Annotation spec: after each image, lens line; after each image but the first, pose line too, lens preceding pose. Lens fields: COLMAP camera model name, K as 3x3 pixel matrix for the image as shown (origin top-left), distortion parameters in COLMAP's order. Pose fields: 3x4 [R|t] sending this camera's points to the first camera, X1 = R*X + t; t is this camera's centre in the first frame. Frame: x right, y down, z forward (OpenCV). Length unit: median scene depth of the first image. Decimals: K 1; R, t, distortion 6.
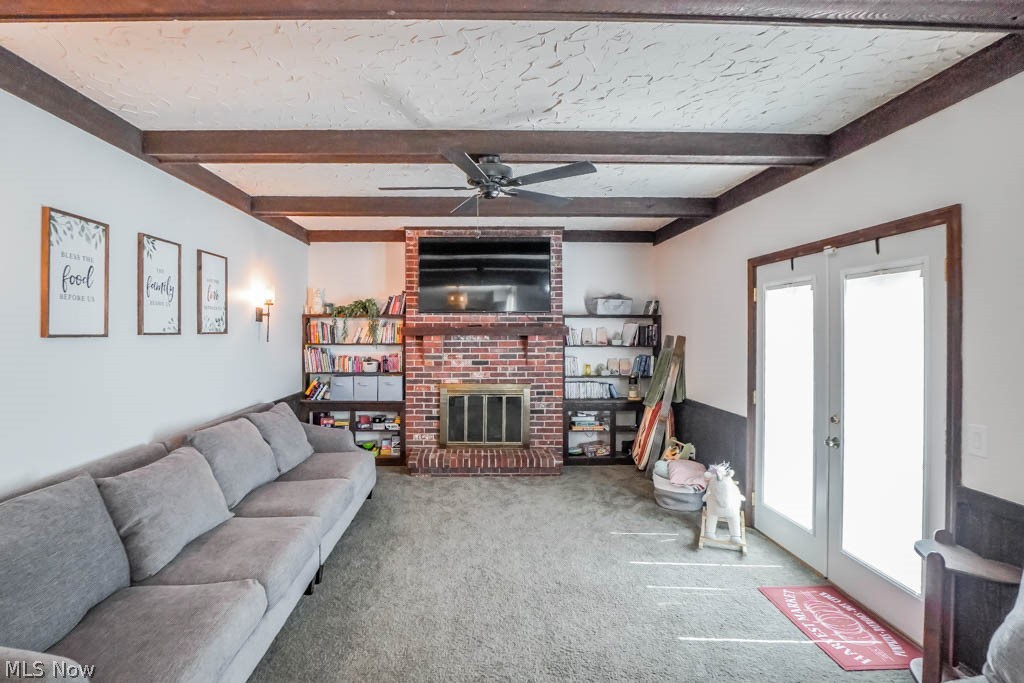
lens RADIAL K [[512.7, 0, 484.9], [0, 512.7, 332.8], [0, 0, 1]] dist [-0.044980, -0.000072]
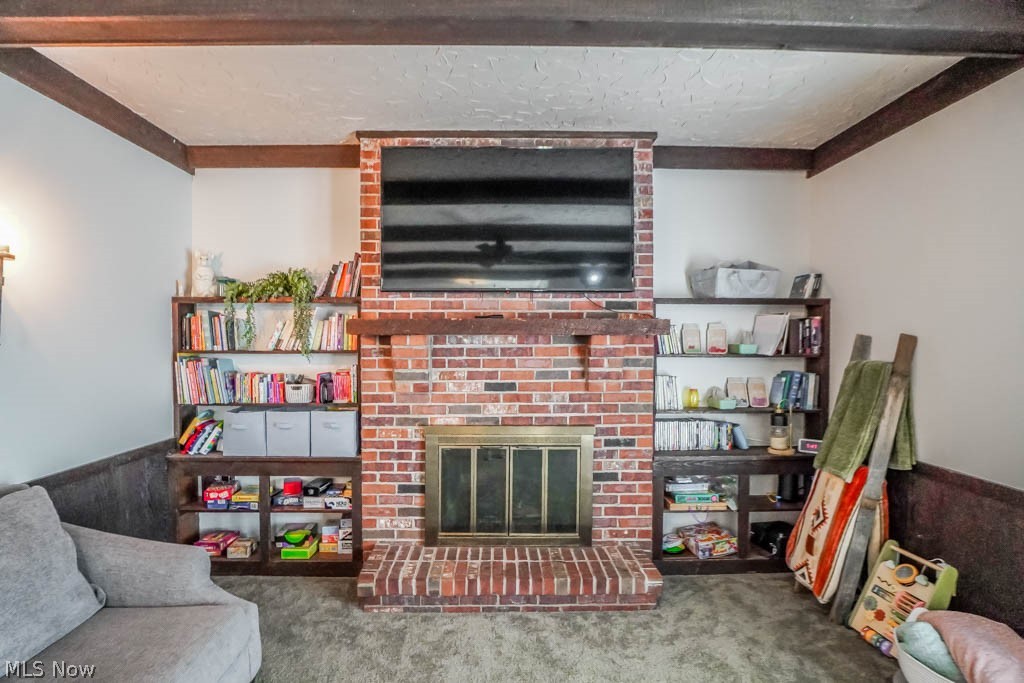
lens RADIAL K [[498.3, 0, 506.8], [0, 498.3, 354.2], [0, 0, 1]] dist [-0.031079, -0.000012]
pose [[0.999995, 0.000114, 0.003009, -0.003757], [-0.000184, 0.999726, 0.023386, 0.012591], [-0.003005, -0.023387, 0.999722, 0.478893]]
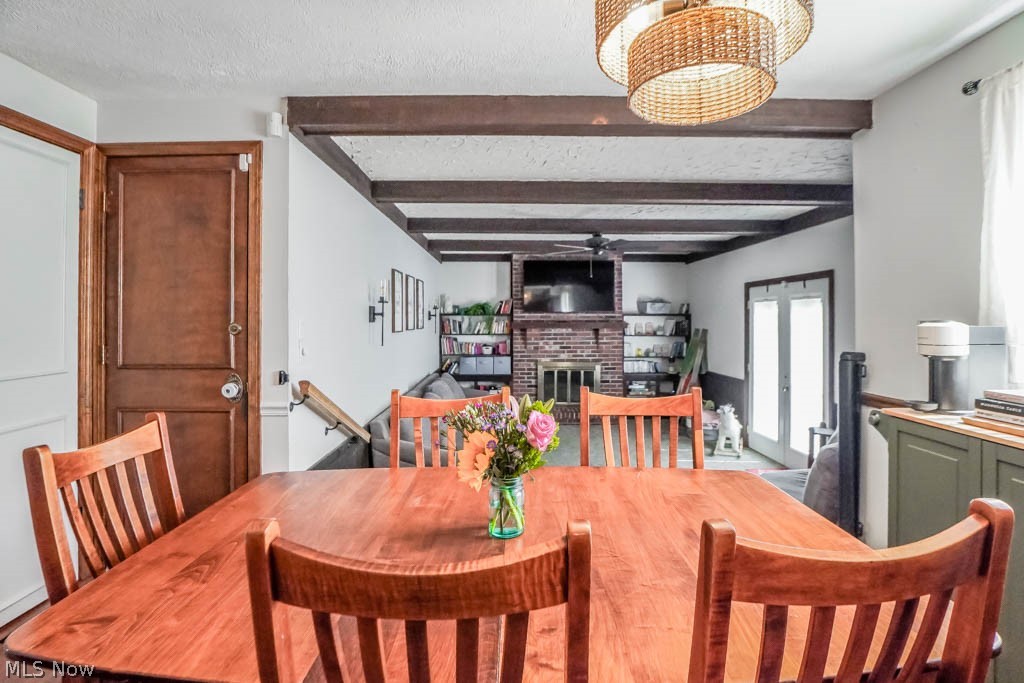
lens RADIAL K [[521.0, 0, 516.2], [0, 521.0, 323.2], [0, 0, 1]] dist [-0.034352, -0.000012]
pose [[0.999966, -0.000448, 0.008192, -0.157814], [0.000414, 0.999991, 0.004122, -0.015072], [-0.008194, -0.004119, 0.999958, -0.453526]]
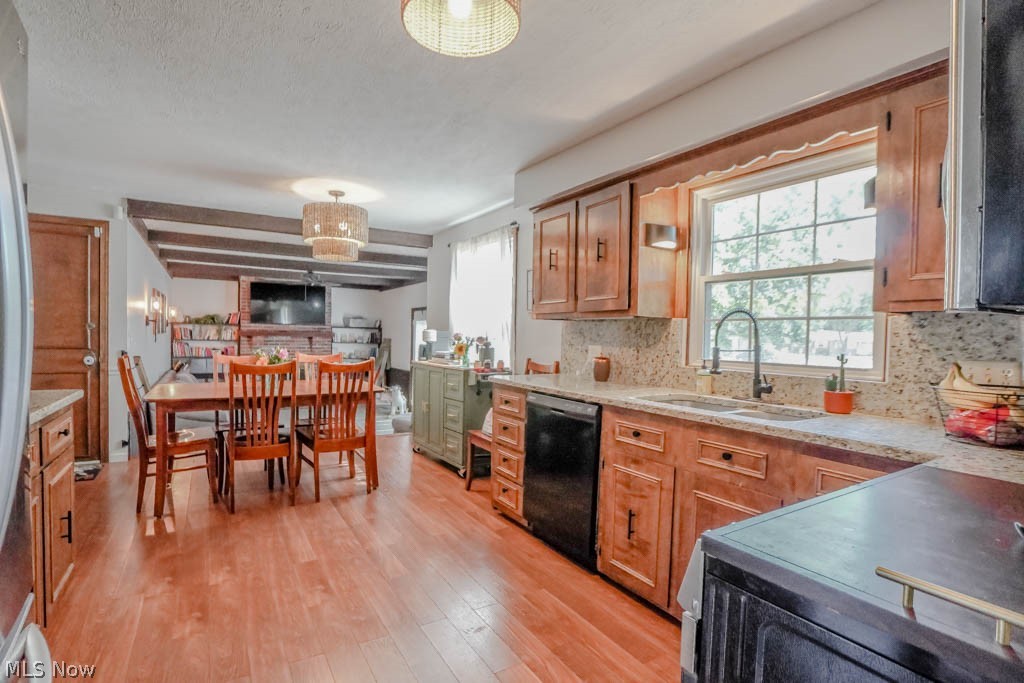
lens RADIAL K [[510.4, 0, 511.4], [0, 510.4, 335.5], [0, 0, 1]] dist [-0.033569, -0.000073]
pose [[0.863934, 0.016793, 0.503325, -0.225541], [-0.015860, 0.999855, -0.006137, 0.000245], [-0.503356, -0.002680, 0.864075, -0.997493]]
